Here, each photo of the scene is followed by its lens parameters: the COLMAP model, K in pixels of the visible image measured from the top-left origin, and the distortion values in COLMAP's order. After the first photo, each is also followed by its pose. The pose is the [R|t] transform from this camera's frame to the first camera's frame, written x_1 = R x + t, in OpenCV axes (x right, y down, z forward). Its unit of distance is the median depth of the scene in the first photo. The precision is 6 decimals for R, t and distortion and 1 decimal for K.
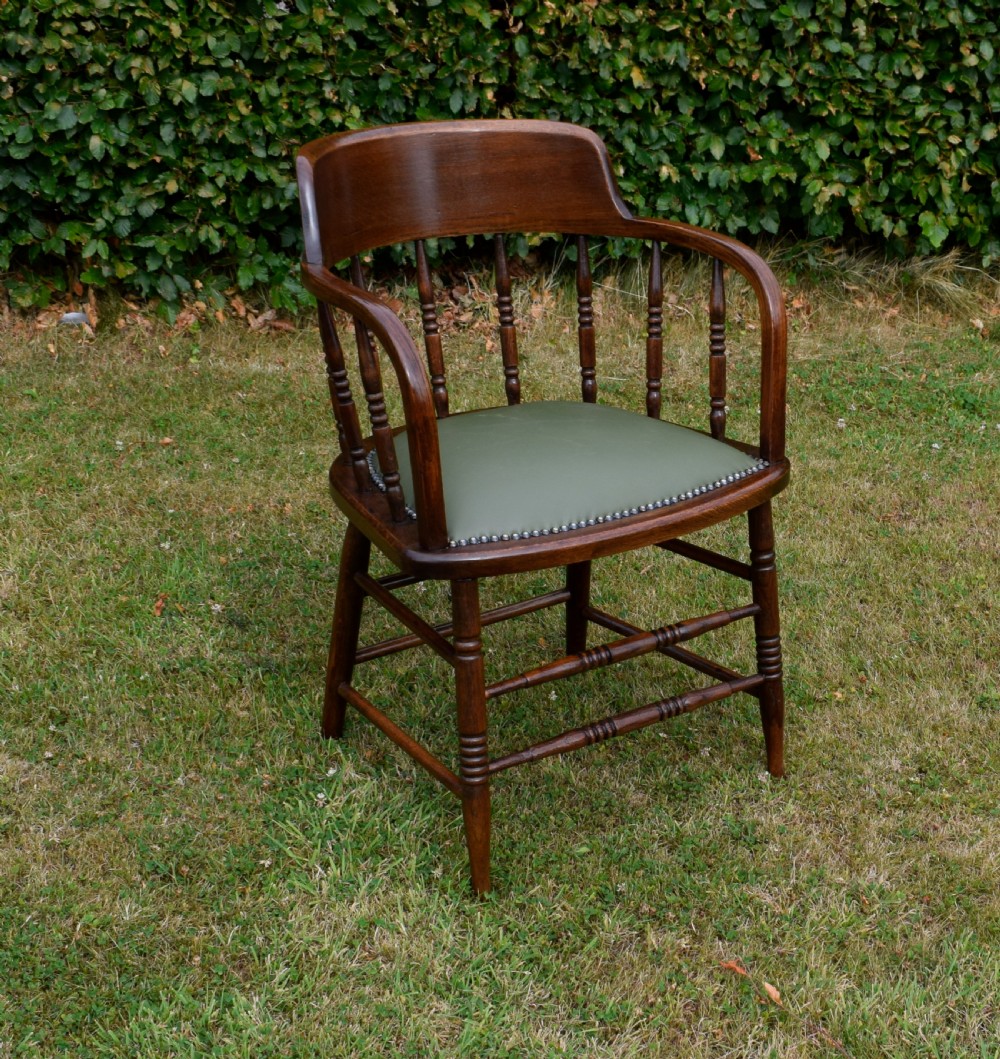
lens RADIAL K [[1947.4, 0, 789.4], [0, 1947.4, 621.3], [0, 0, 1]] dist [-0.044831, 0.000000]
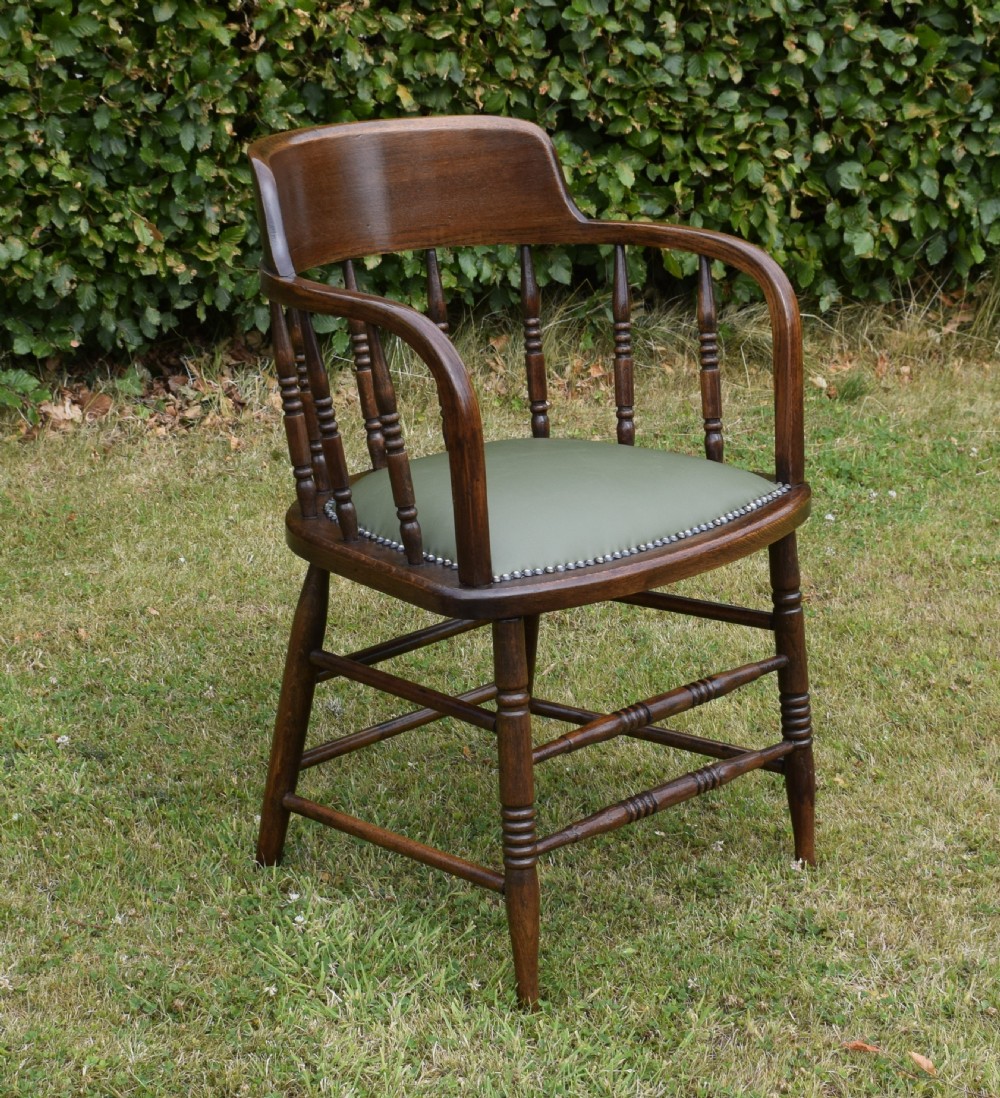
lens RADIAL K [[2864.6, 0, 531.8], [0, 2864.6, 573.4], [0, 0, 1]] dist [-0.037978, 0.000000]
pose [[0.991680, -0.075594, 0.104190, -0.163590], [0.088535, 0.988101, -0.125771, 0.067125], [-0.093443, 0.133949, 0.986573, -0.144861]]
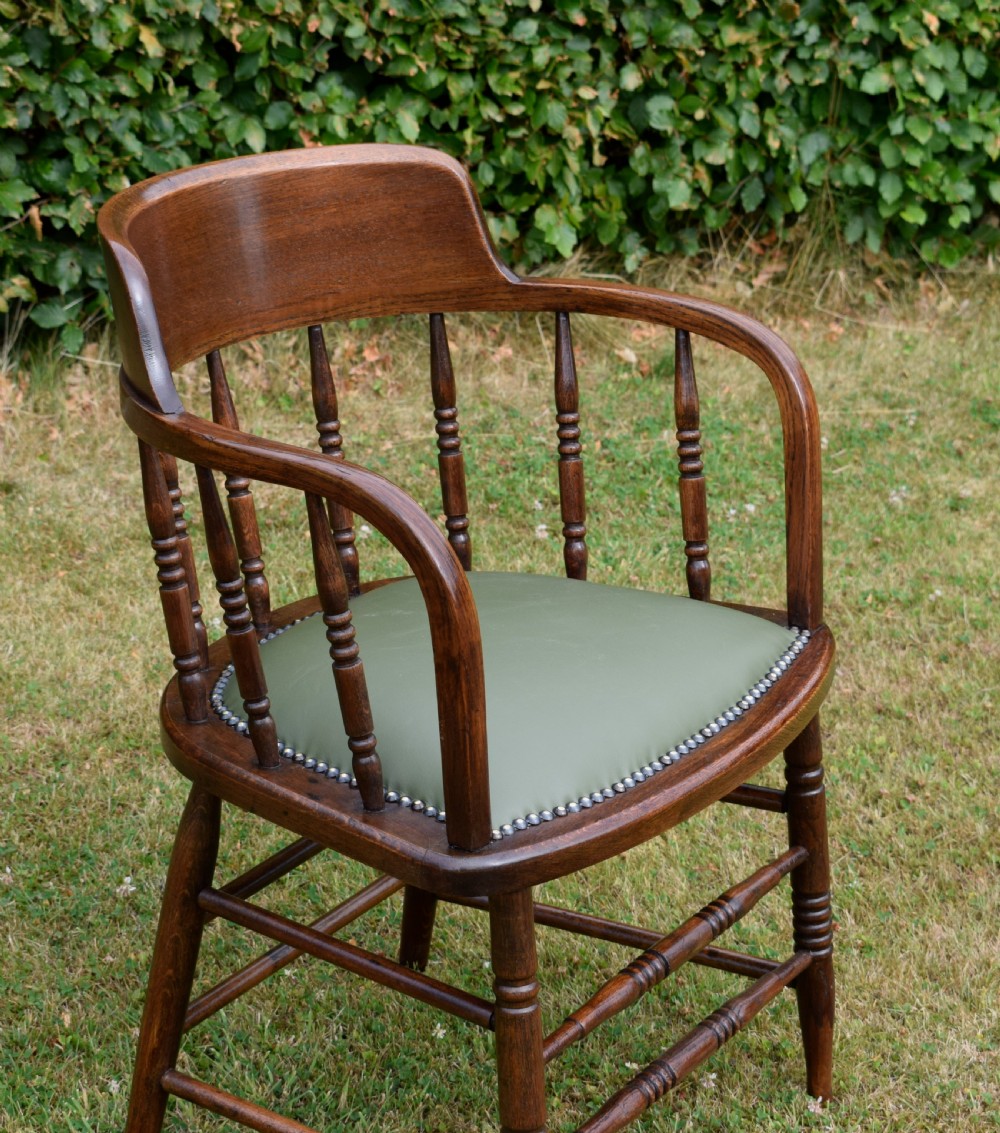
lens RADIAL K [[2861.0, 0, 499.5], [0, 2861.0, 585.4], [0, 0, 1]] dist [-0.050123, 0.000000]
pose [[0.962953, -0.123864, 0.239540, -0.216239], [0.136525, 0.989948, -0.036937, -0.048179], [-0.232557, 0.068272, 0.970184, 0.055784]]
